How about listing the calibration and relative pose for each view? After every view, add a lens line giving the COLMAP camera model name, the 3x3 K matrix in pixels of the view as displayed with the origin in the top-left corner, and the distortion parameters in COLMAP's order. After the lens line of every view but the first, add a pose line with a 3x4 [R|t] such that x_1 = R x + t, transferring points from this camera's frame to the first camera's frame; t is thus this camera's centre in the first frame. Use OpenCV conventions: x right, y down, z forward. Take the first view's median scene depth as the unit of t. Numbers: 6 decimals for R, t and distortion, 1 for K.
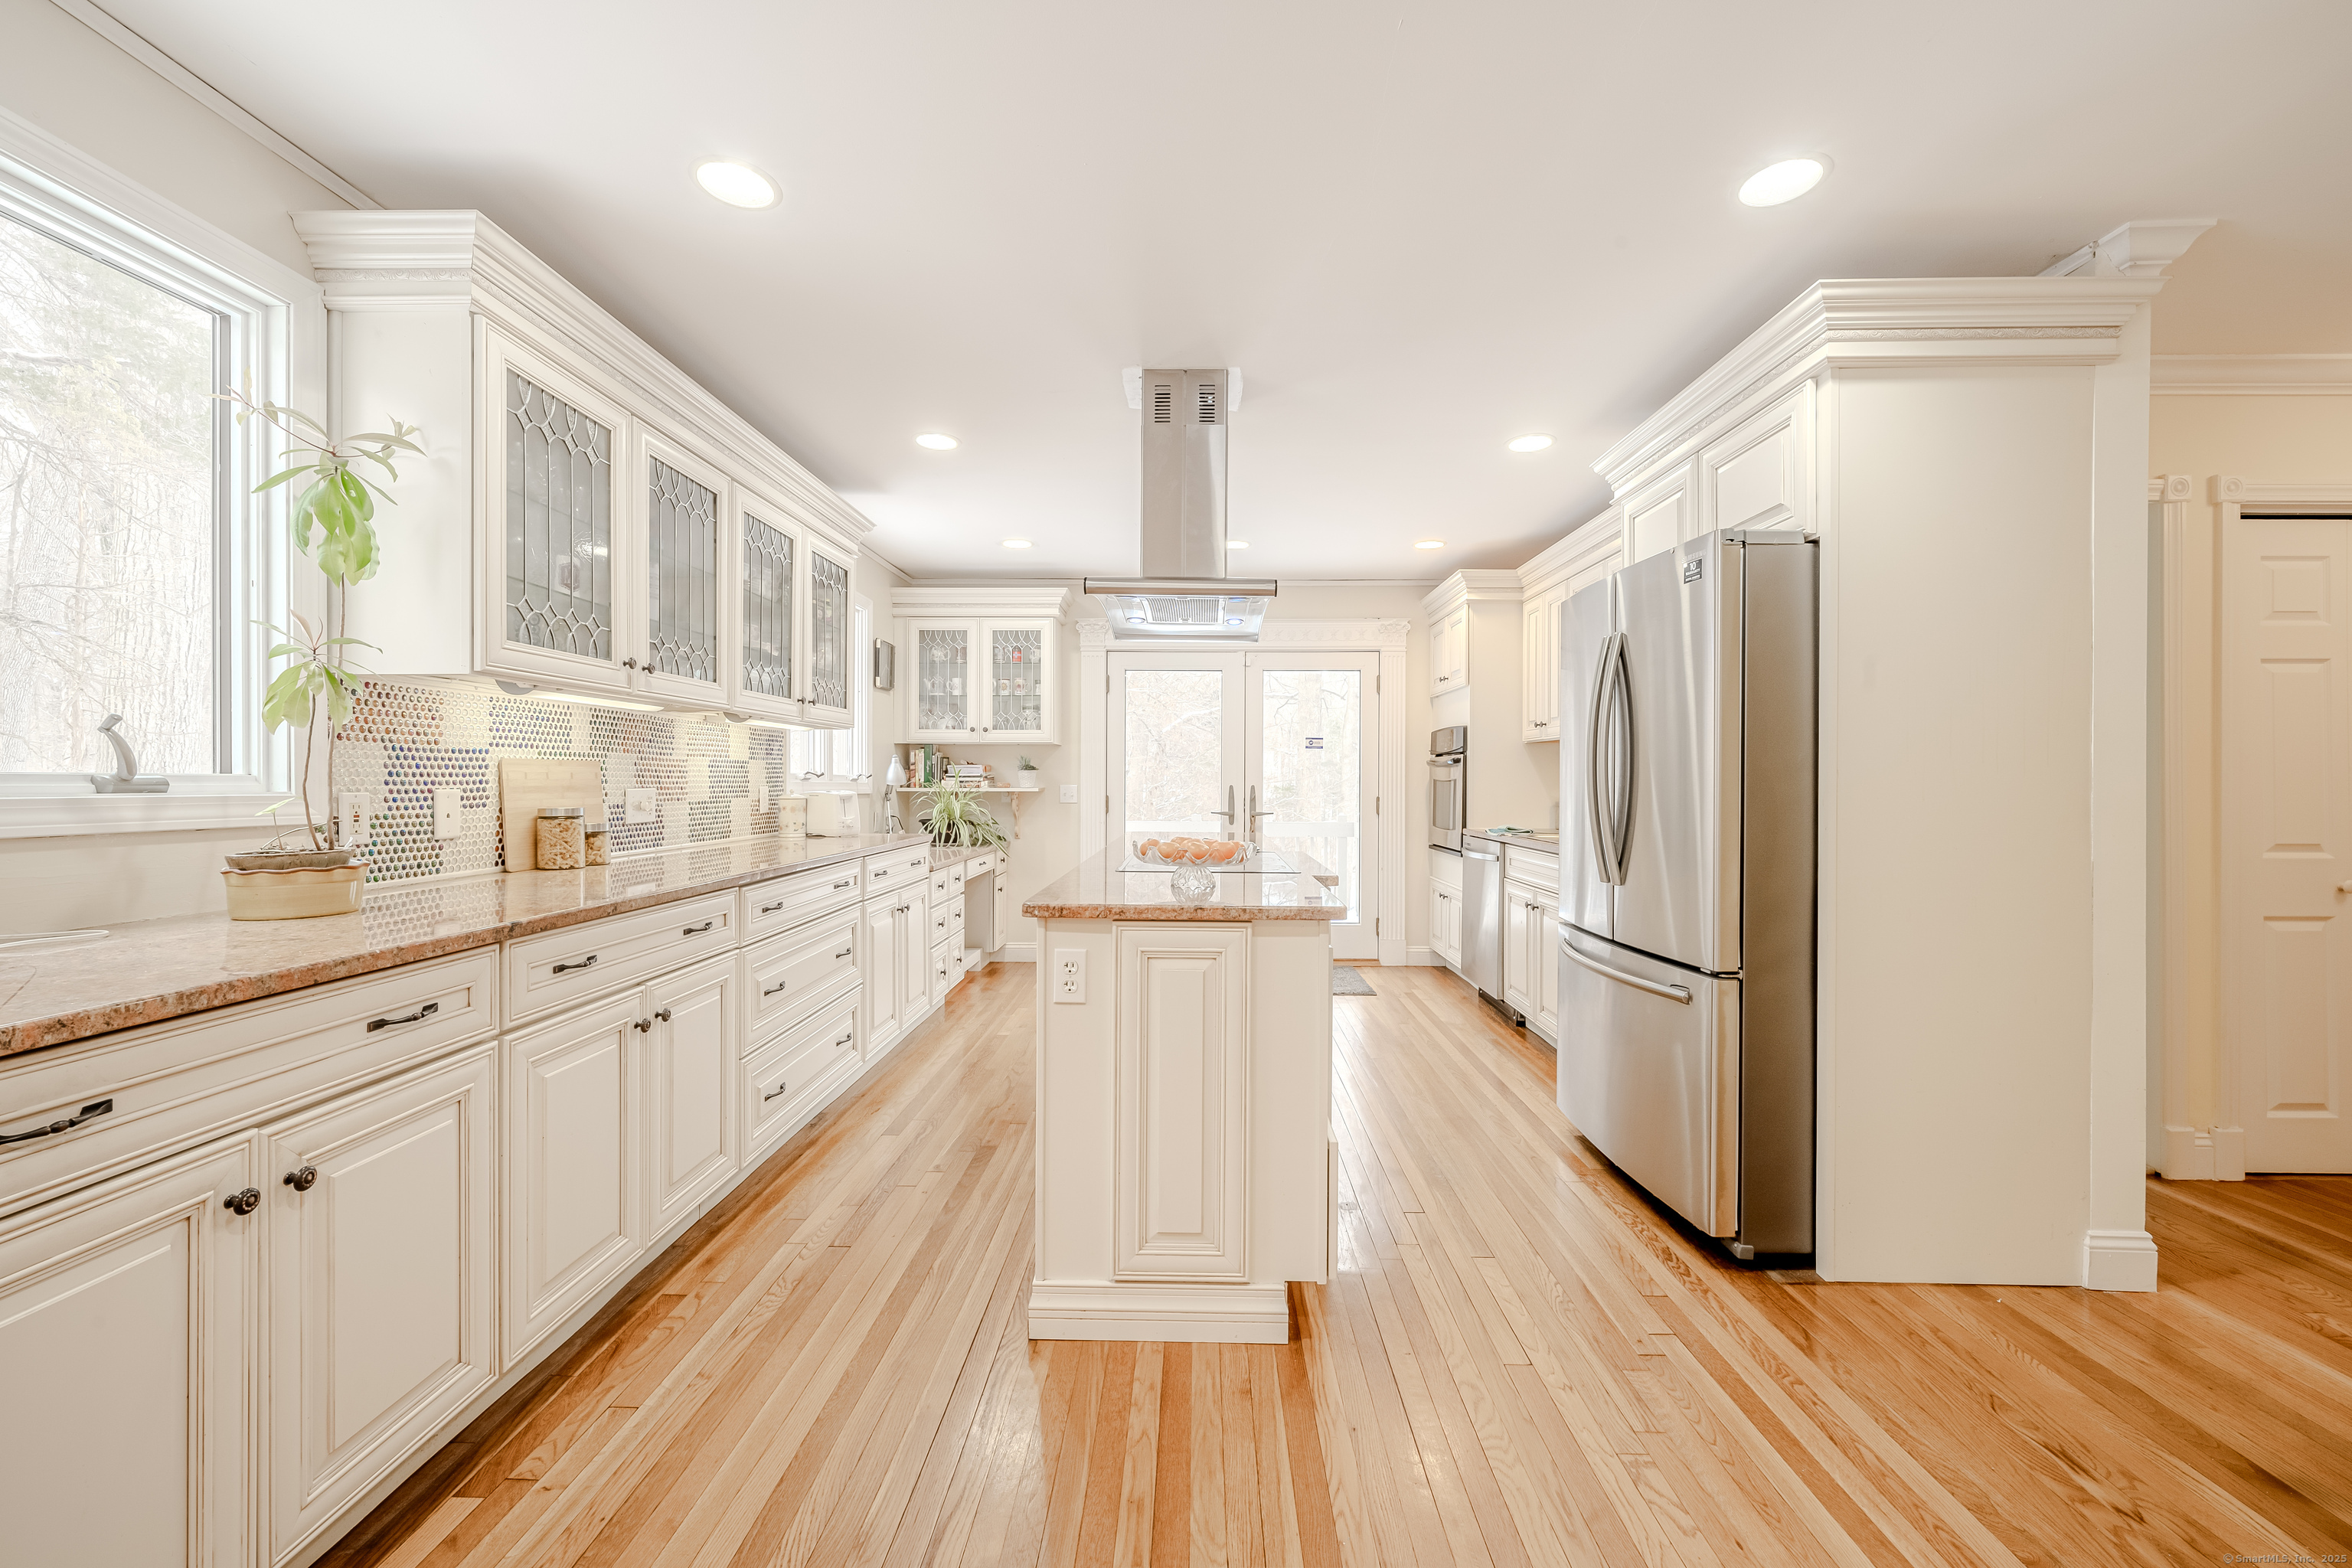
lens RADIAL K [[908.6, 0, 1222.6], [0, 908.6, 778.8], [0, 0, 1]] dist [-0.000656, -0.000064]
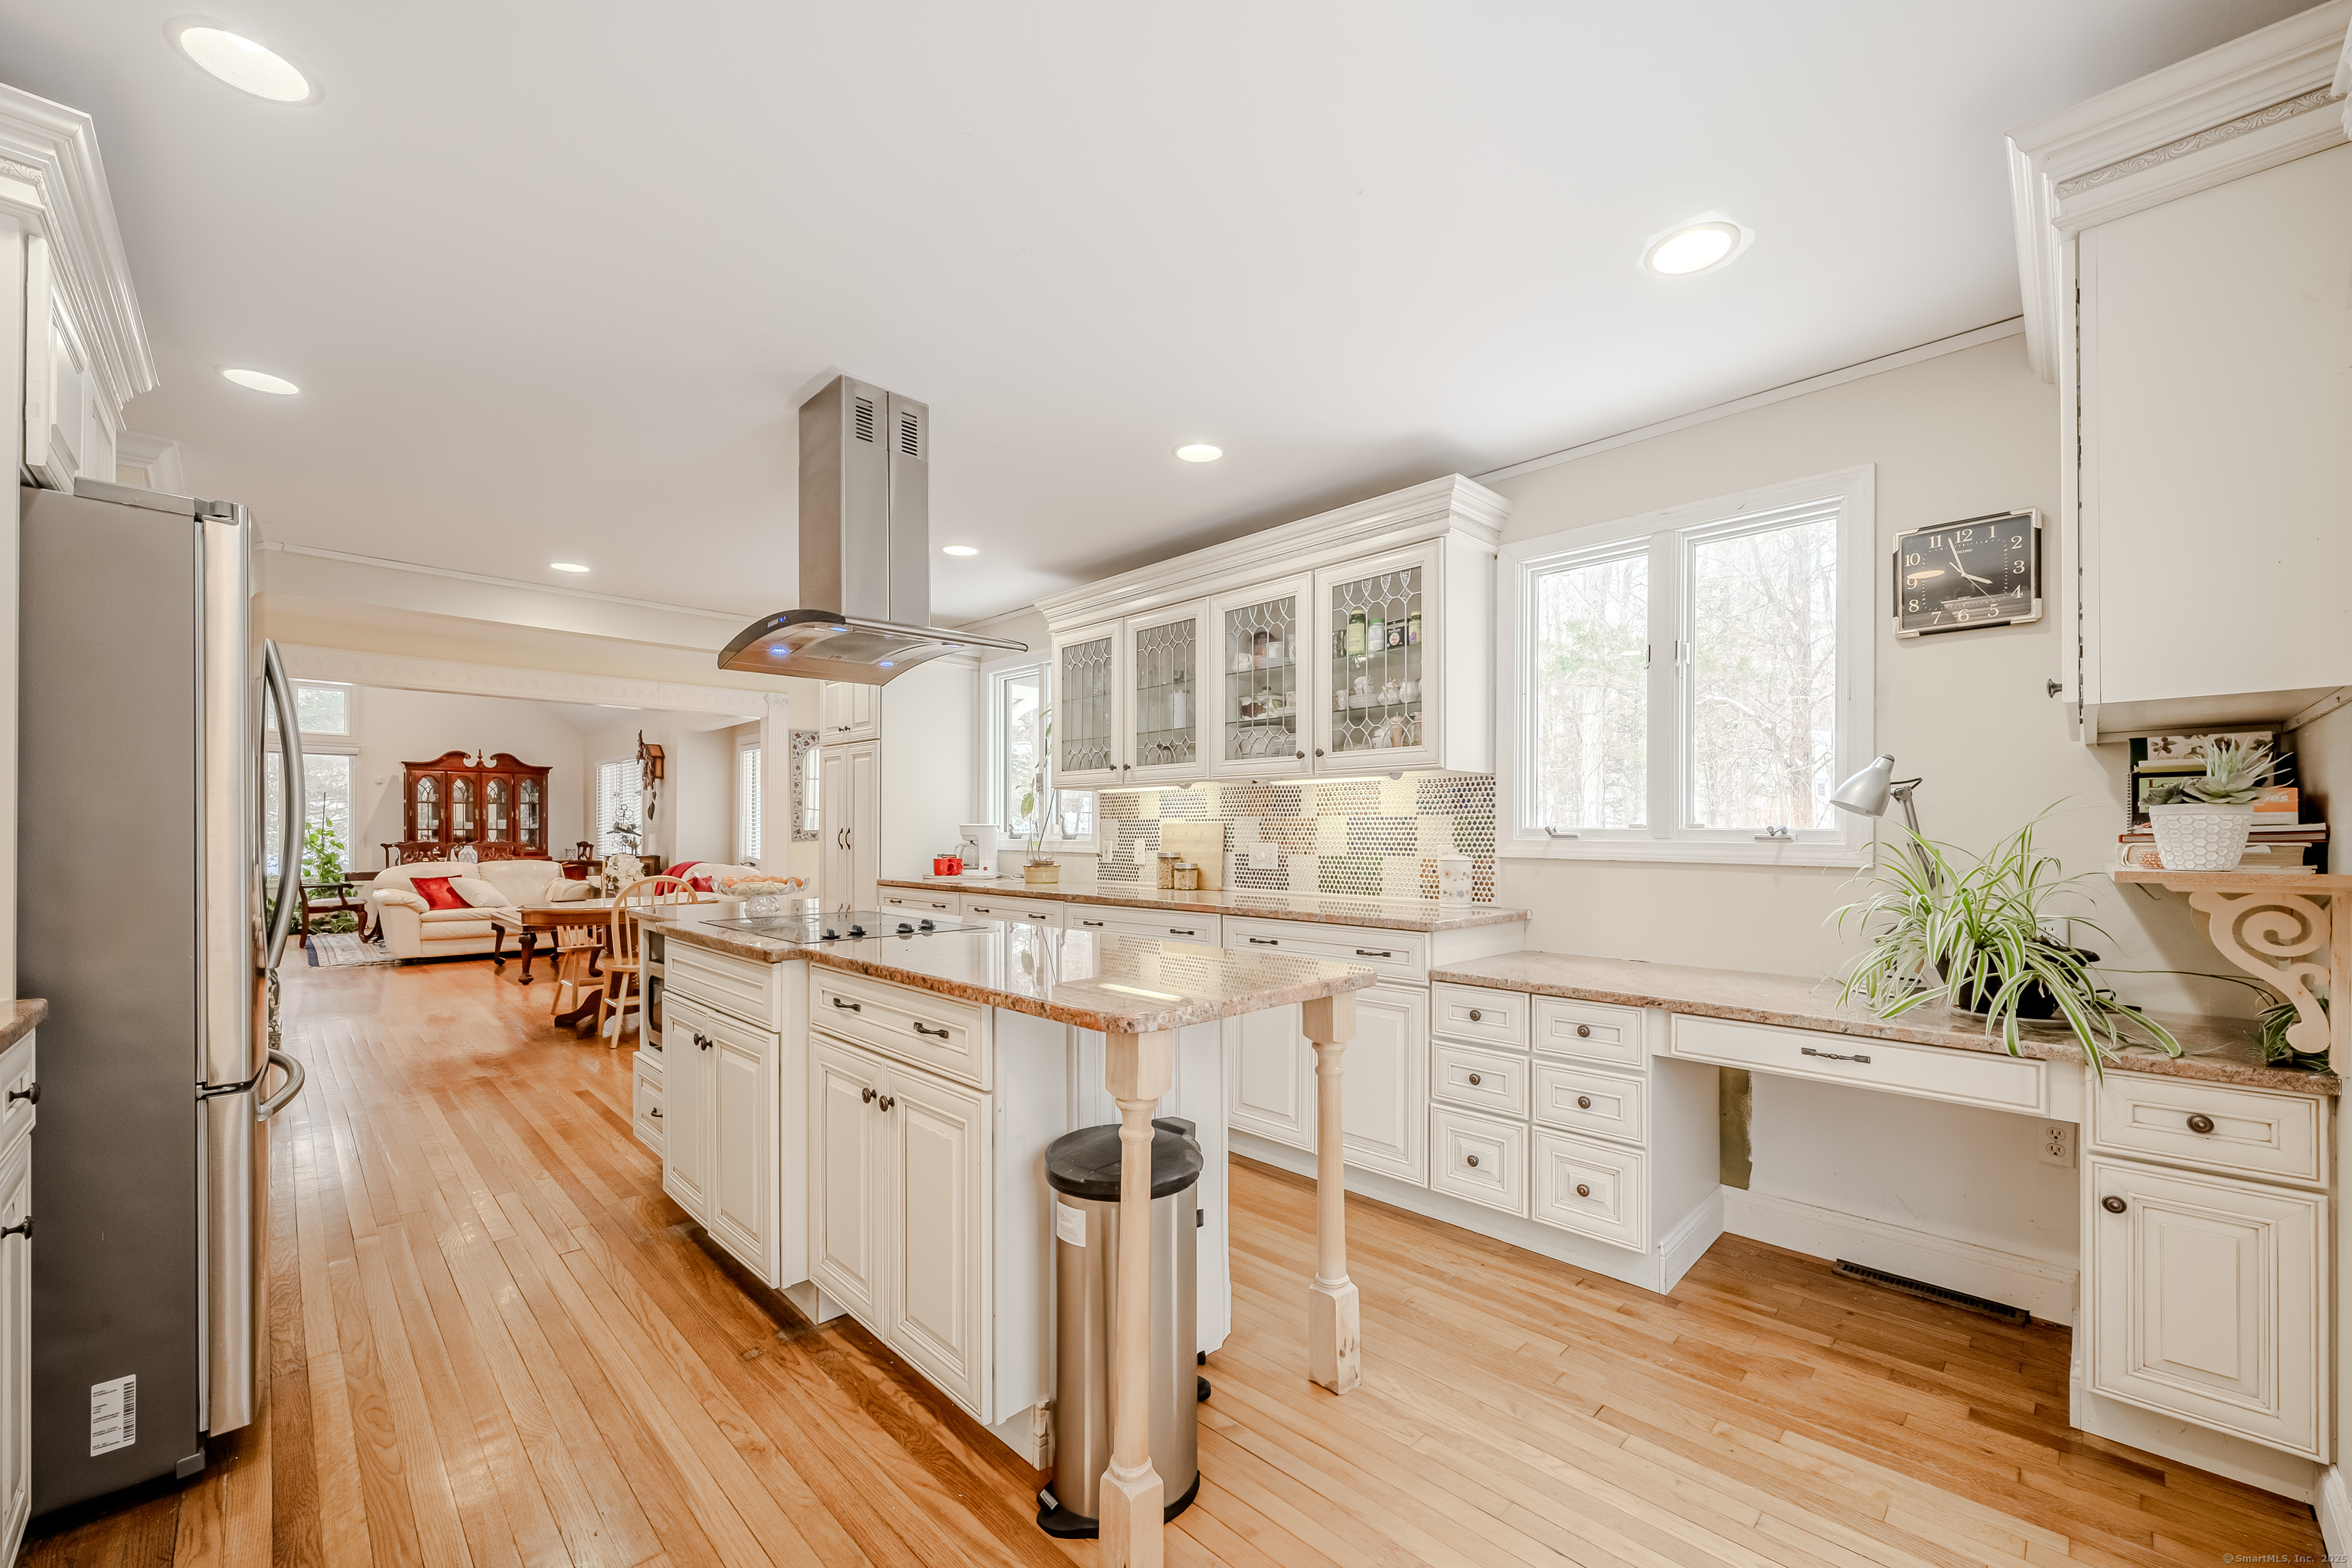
lens RADIAL K [[902.0, 0, 1176.9], [0, 902.0, 821.0], [0, 0, 1]] dist [0.017233, -0.000026]
pose [[-0.721296, -0.017652, -0.692402, 0.421331], [-0.005783, 0.999794, -0.019464, 0.006191], [0.692603, -0.010035, -0.721249, 2.236616]]
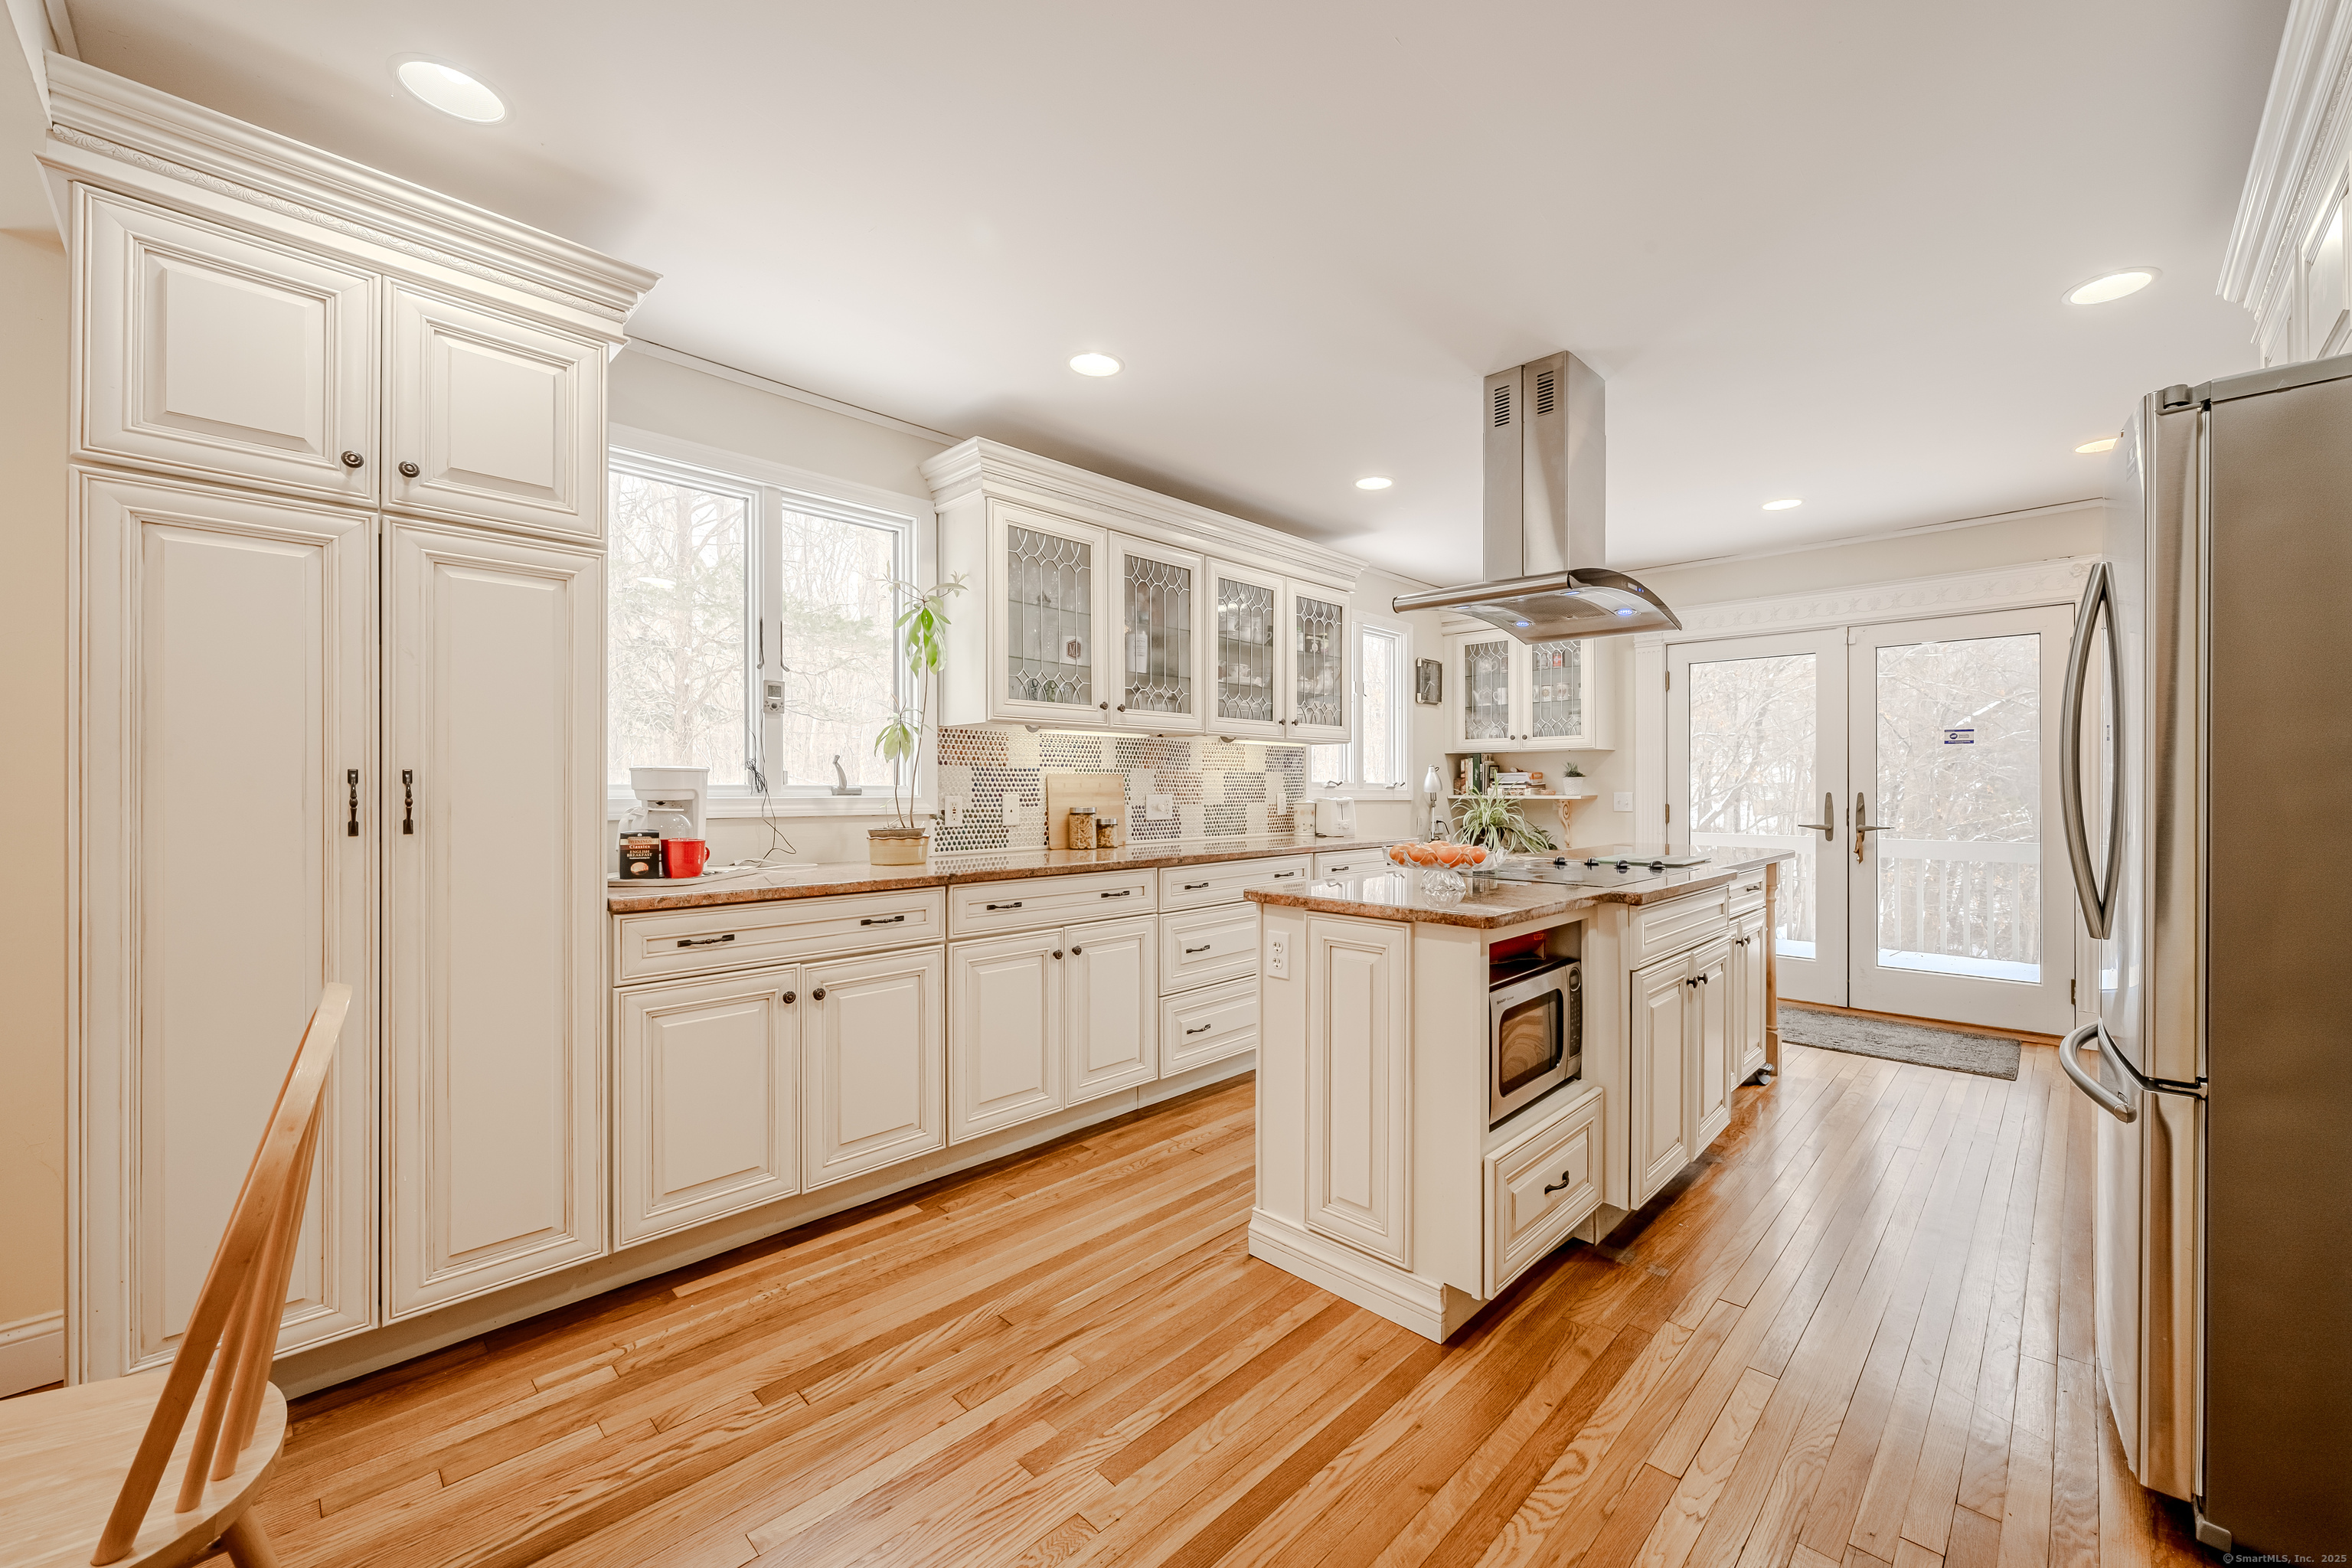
lens RADIAL K [[947.5, 0, 1264.9], [0, 947.5, 785.9], [0, 0, 1]] dist [-0.001122, -0.000018]
pose [[0.737109, -0.006048, -0.675747, 0.521834], [0.004784, 0.999982, -0.003732, 0.004634], [0.675757, -0.000482, 0.737124, 0.076741]]
